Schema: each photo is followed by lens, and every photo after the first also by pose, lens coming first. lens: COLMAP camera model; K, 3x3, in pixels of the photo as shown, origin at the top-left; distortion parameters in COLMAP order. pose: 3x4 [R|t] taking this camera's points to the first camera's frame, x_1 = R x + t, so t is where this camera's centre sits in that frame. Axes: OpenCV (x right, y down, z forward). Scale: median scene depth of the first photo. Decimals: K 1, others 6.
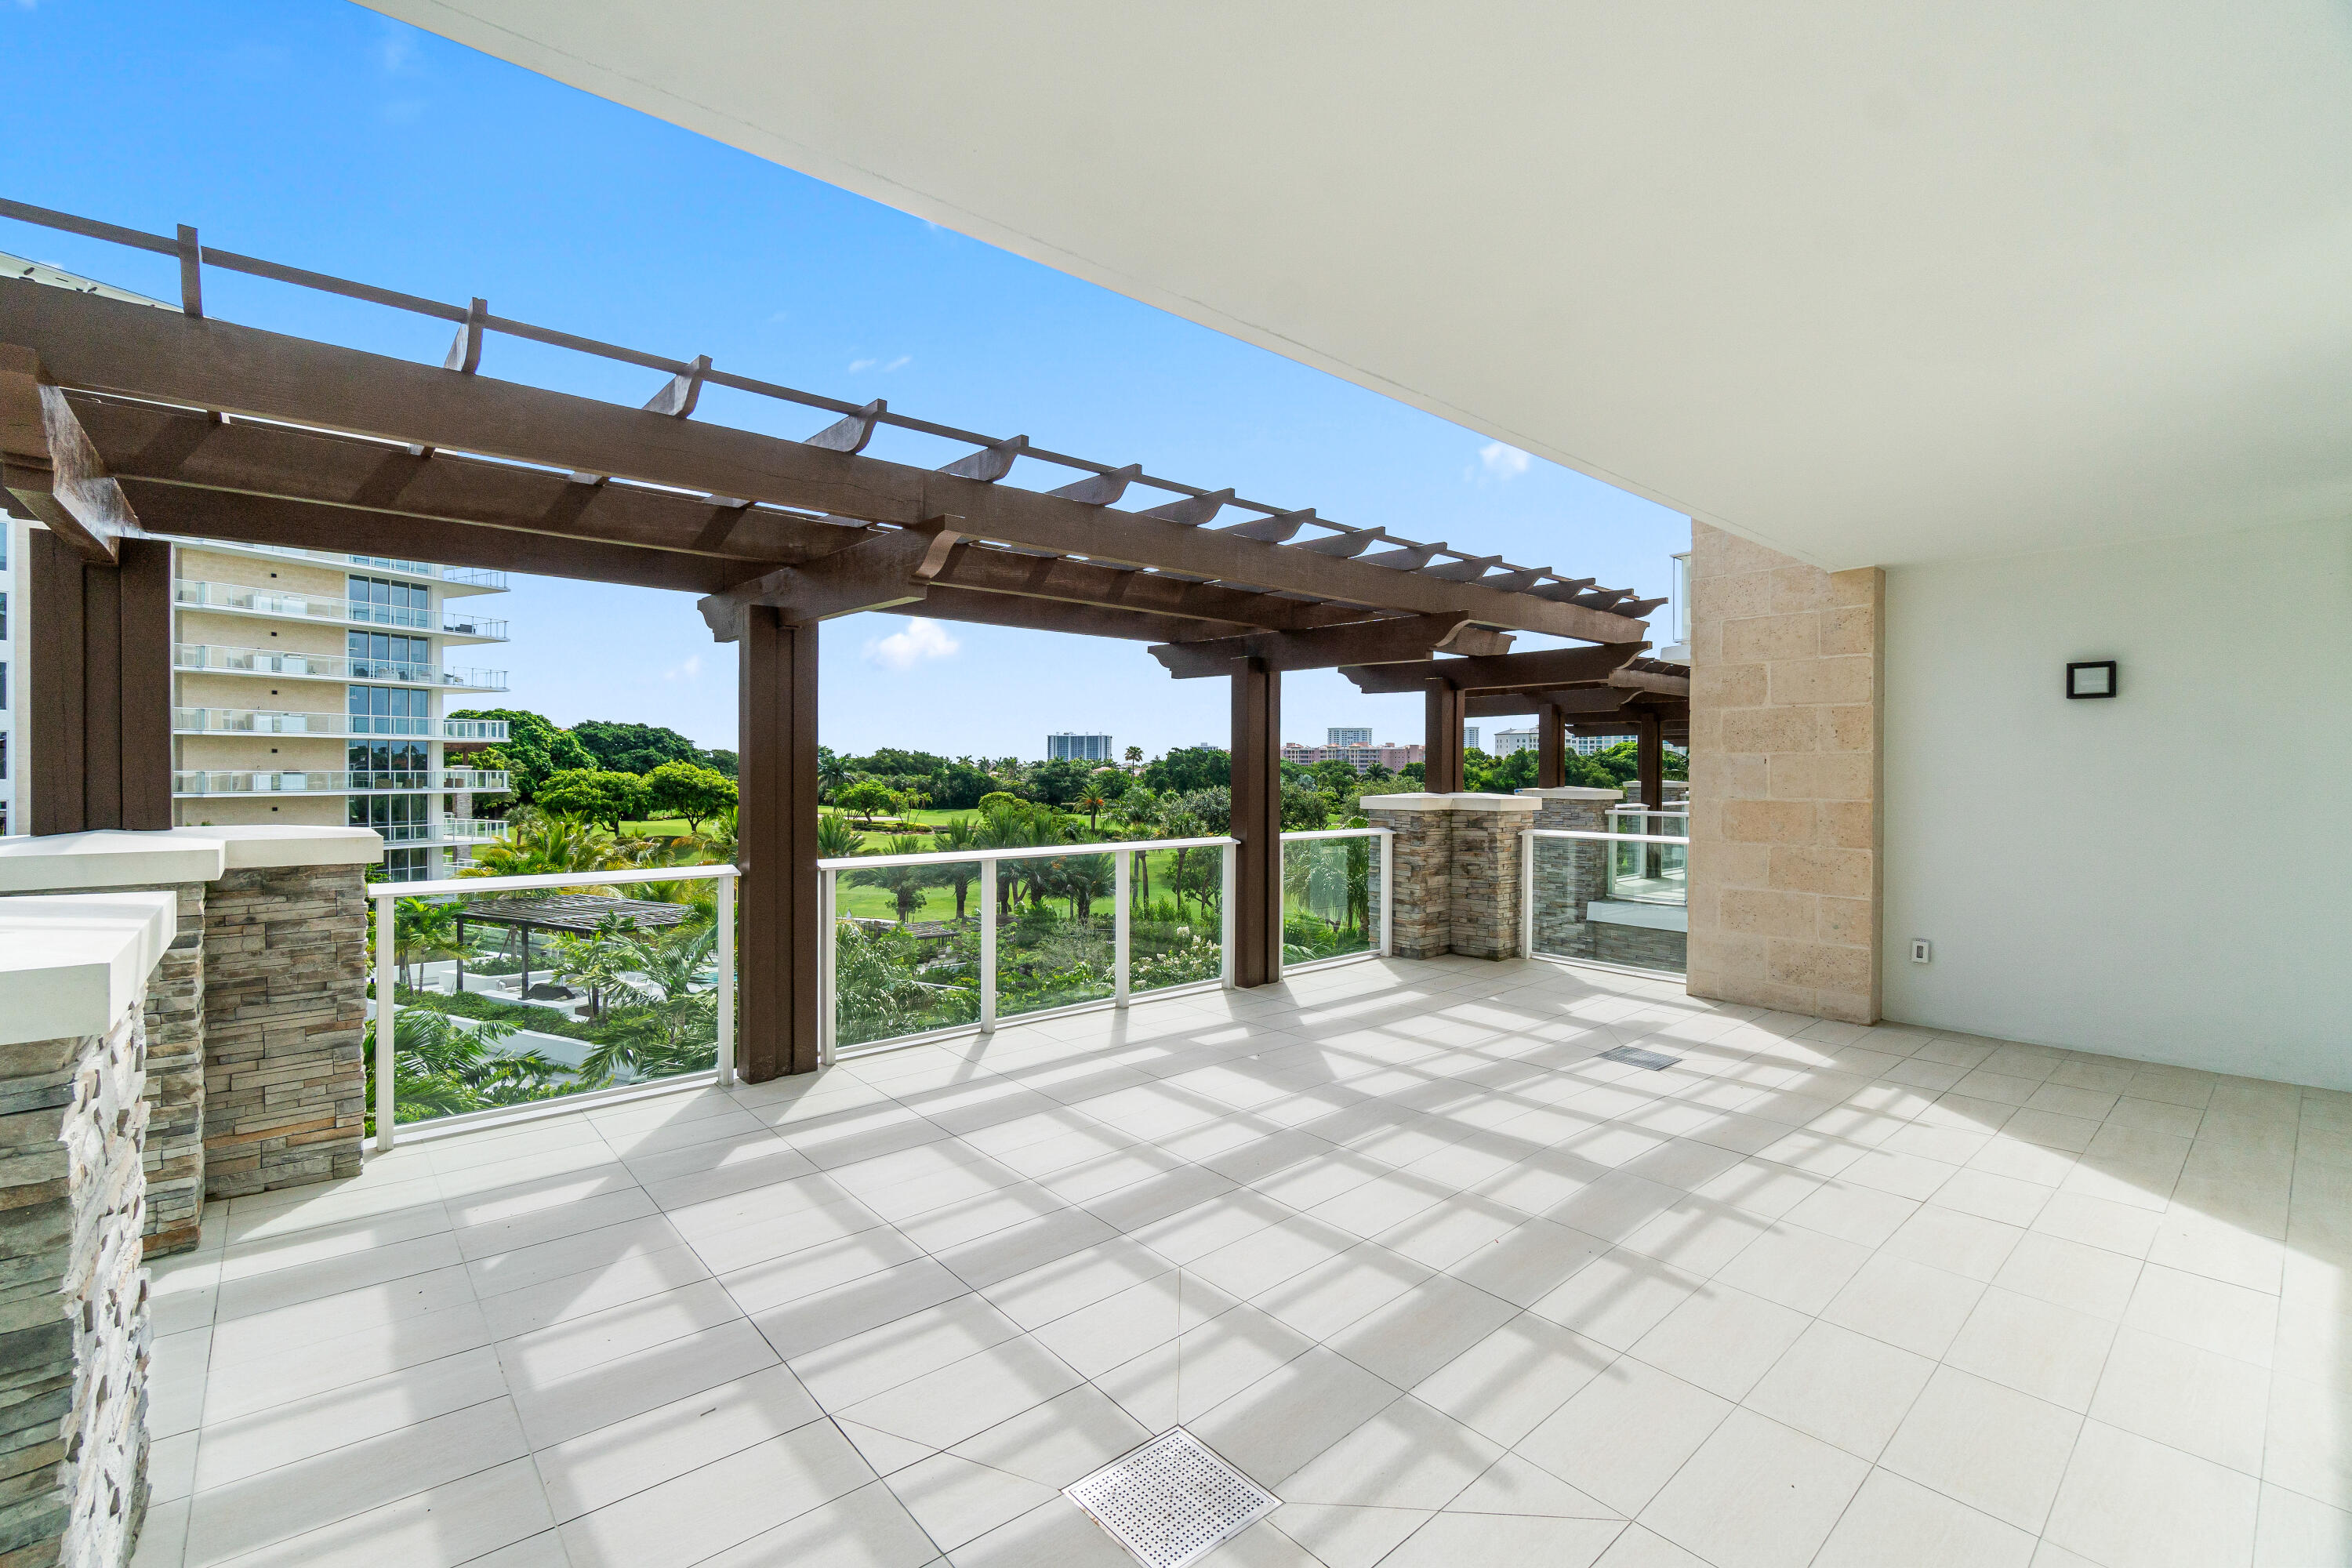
lens RADIAL K [[1029.0, 0, 1182.1], [0, 1029.0, 782.6], [0, 0, 1]] dist [-0.011948, 0.003773]
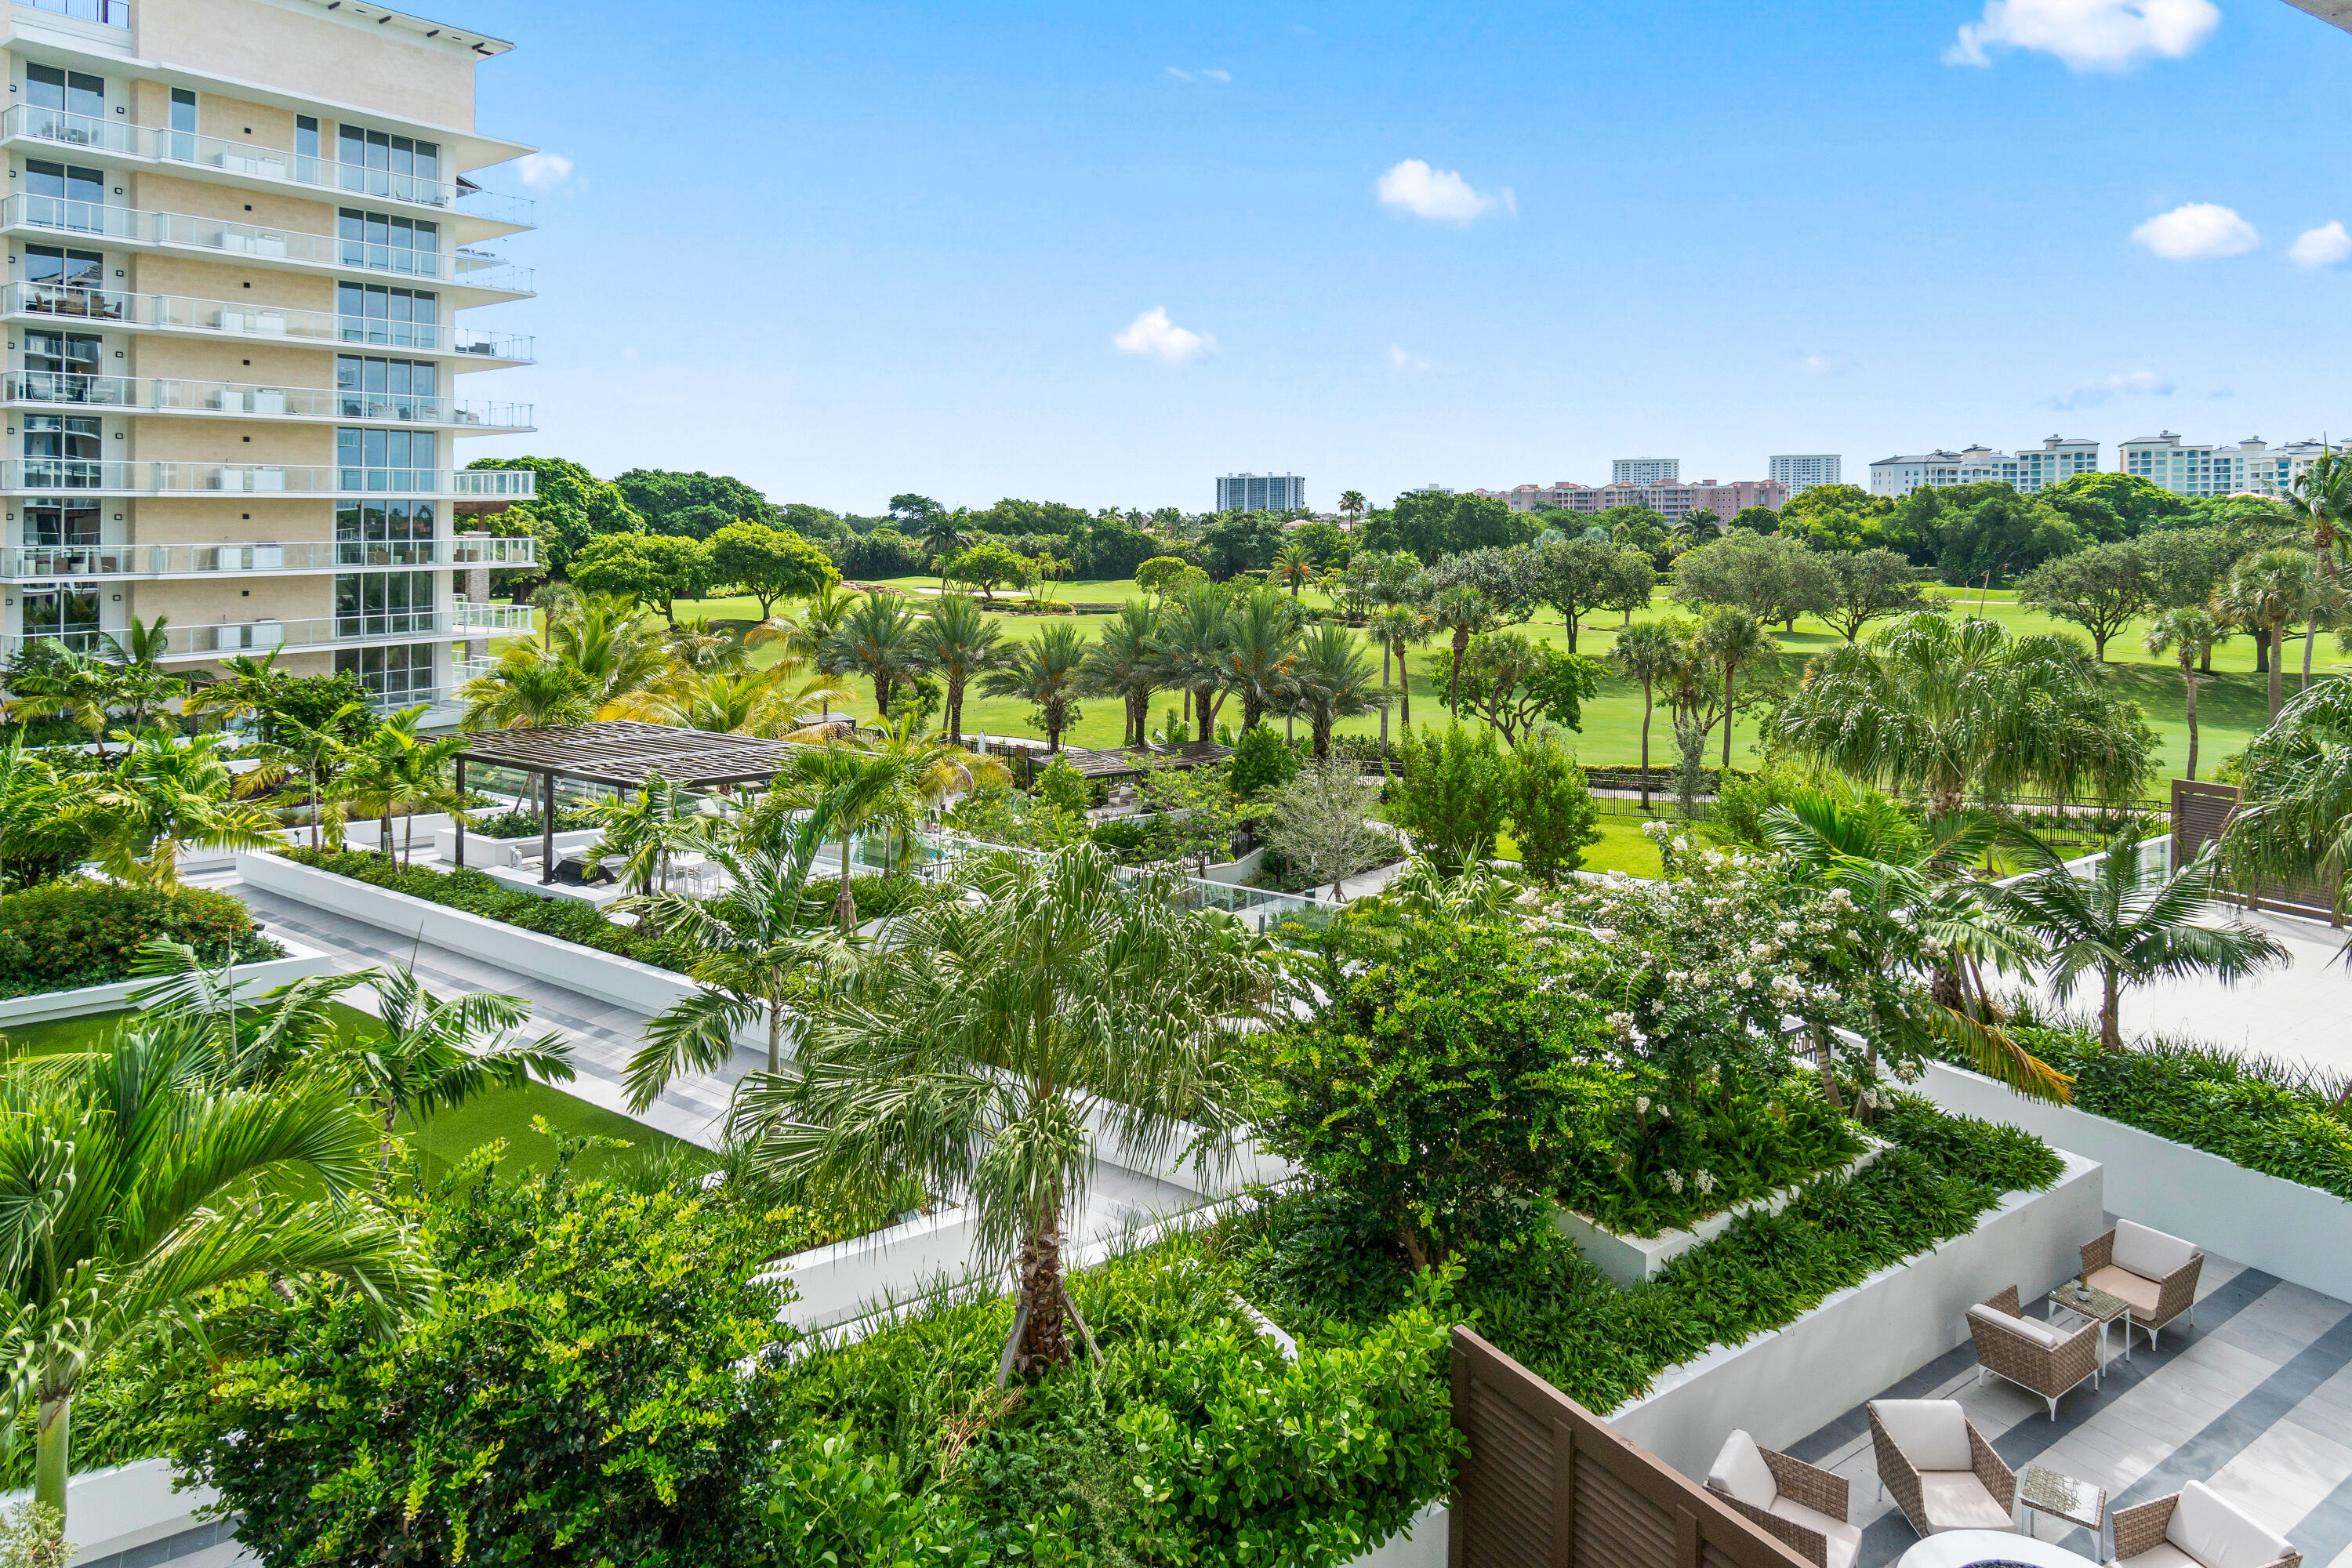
lens RADIAL K [[1402.2, 0, 1190.3], [0, 1402.2, 487.4], [0, 0, 1]] dist [0.005913, 0.003146]
pose [[0.989033, -0.017249, -0.146686, -0.268012], [0.011665, 0.999177, -0.038839, -0.023312], [0.147235, 0.036702, 0.988420, 0.448359]]
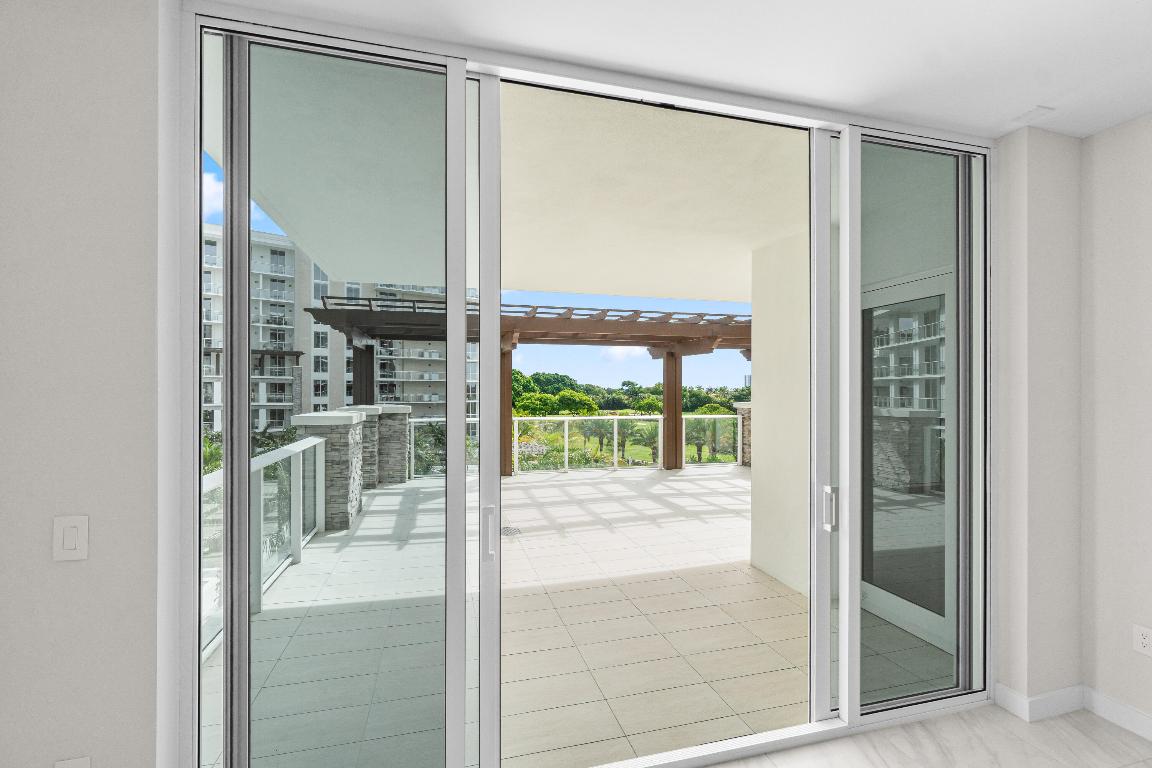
lens RADIAL K [[504.0, 0, 584.1], [0, 504.0, 396.0], [0, 0, 1]] dist [-0.011948, 0.003773]
pose [[0.905682, 0.000216, -0.423957, 0.361942], [-0.002888, 0.999980, -0.005660, 0.004931], [0.423947, 0.006350, 0.905665, -0.283697]]
